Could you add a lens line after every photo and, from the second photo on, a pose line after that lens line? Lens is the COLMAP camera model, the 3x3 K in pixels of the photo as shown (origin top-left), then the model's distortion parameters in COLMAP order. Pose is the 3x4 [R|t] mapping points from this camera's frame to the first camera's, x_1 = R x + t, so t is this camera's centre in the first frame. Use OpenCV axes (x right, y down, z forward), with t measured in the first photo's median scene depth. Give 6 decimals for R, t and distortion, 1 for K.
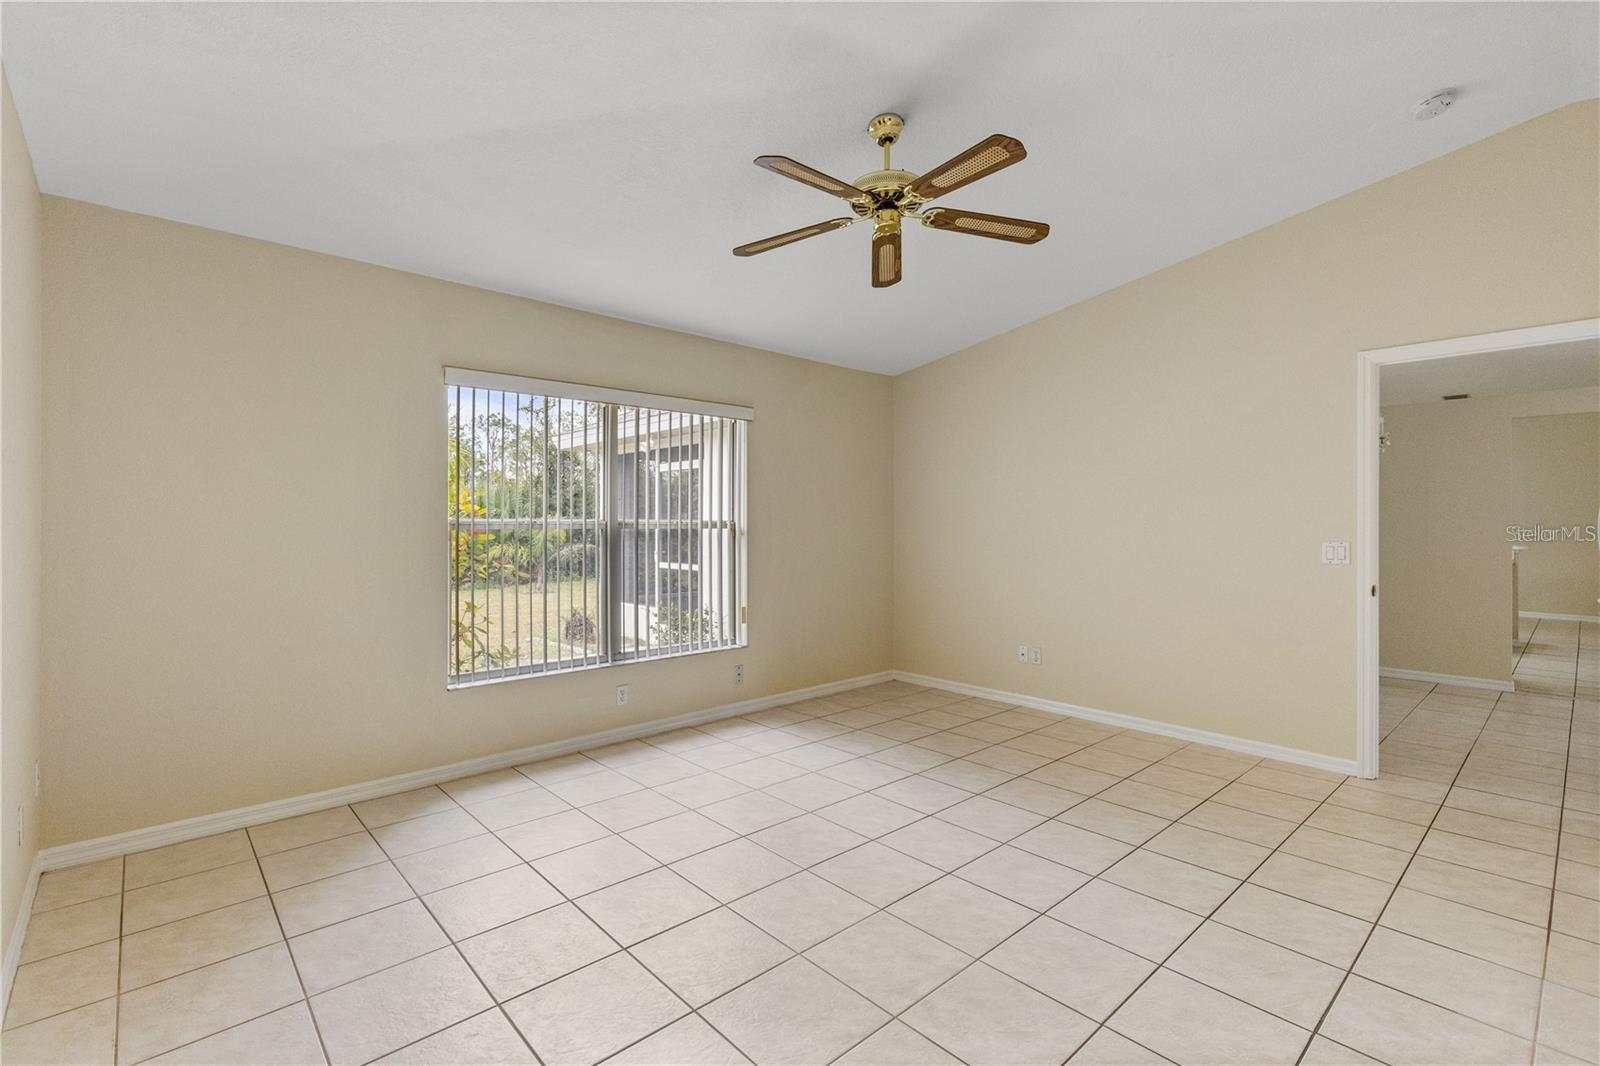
lens RADIAL K [[727.5, 0, 794.7], [0, 727.5, 519.2], [0, 0, 1]] dist [-0.001216, 0.000041]
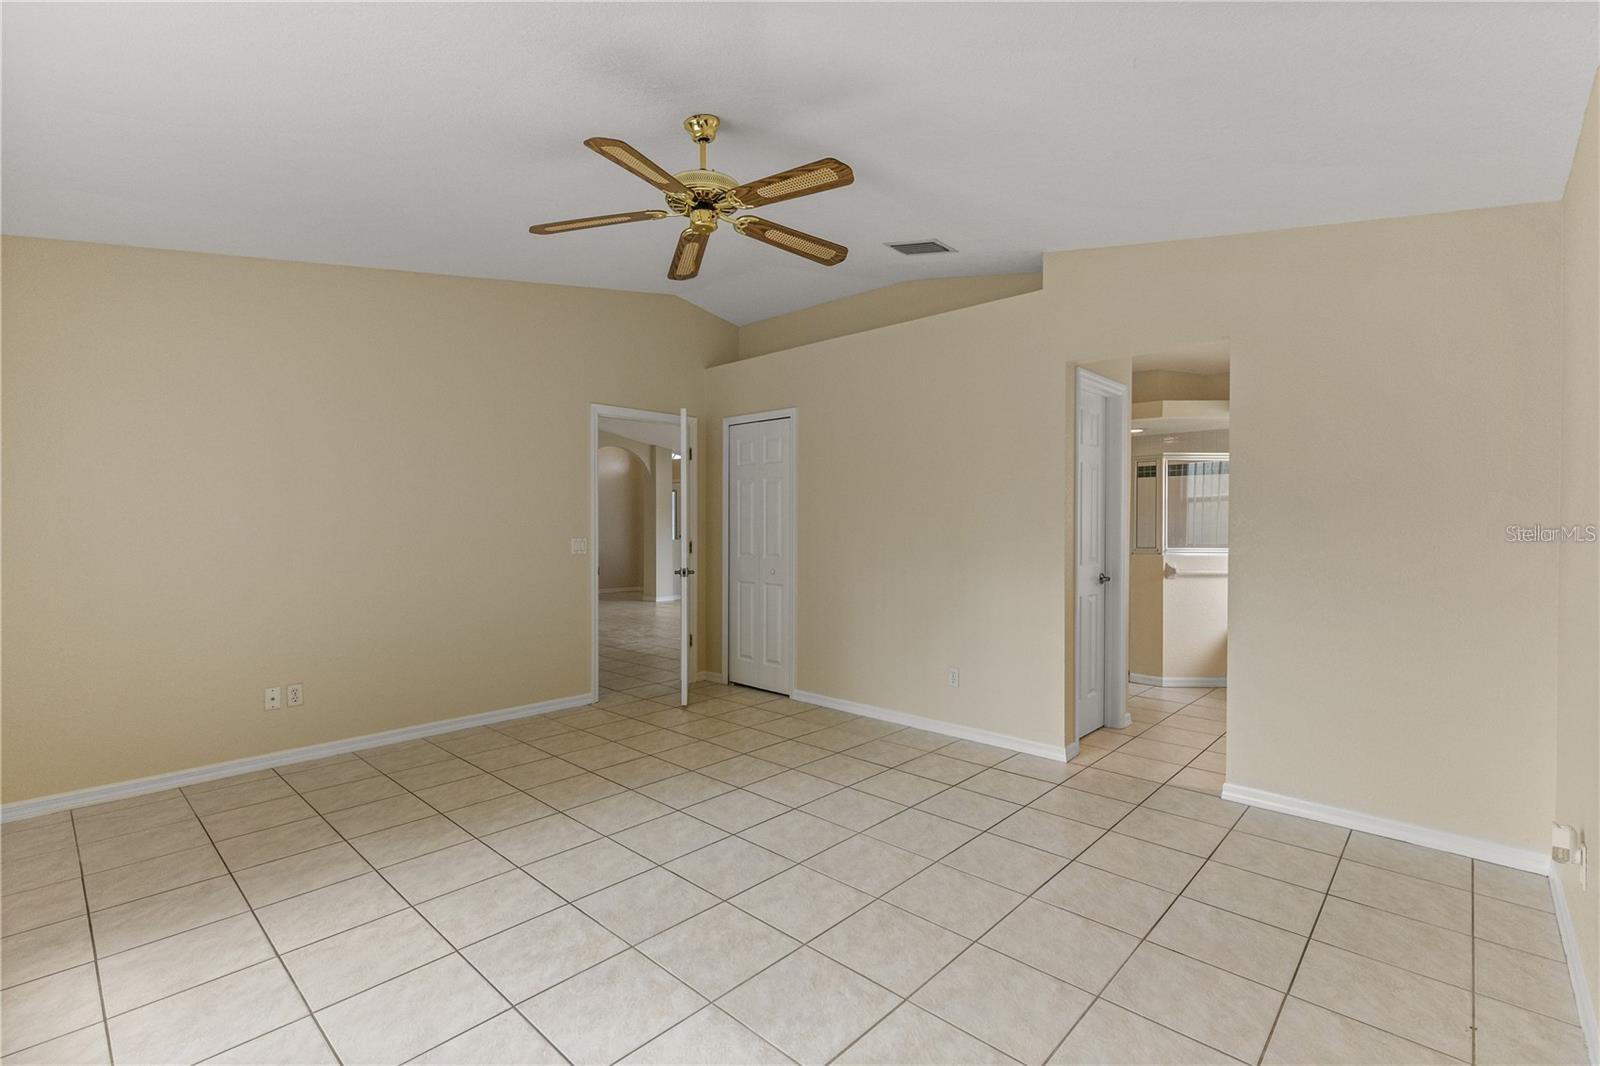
lens RADIAL K [[719.5, 0, 800.0], [0, 719.5, 533.0], [0, 0, 1]] dist [0.001524, 0.000229]
pose [[-0.084627, -0.015668, 0.996290, -0.668258], [-0.004220, 0.999873, 0.015366, -0.000768], [-0.996404, -0.002904, -0.084682, 0.731919]]
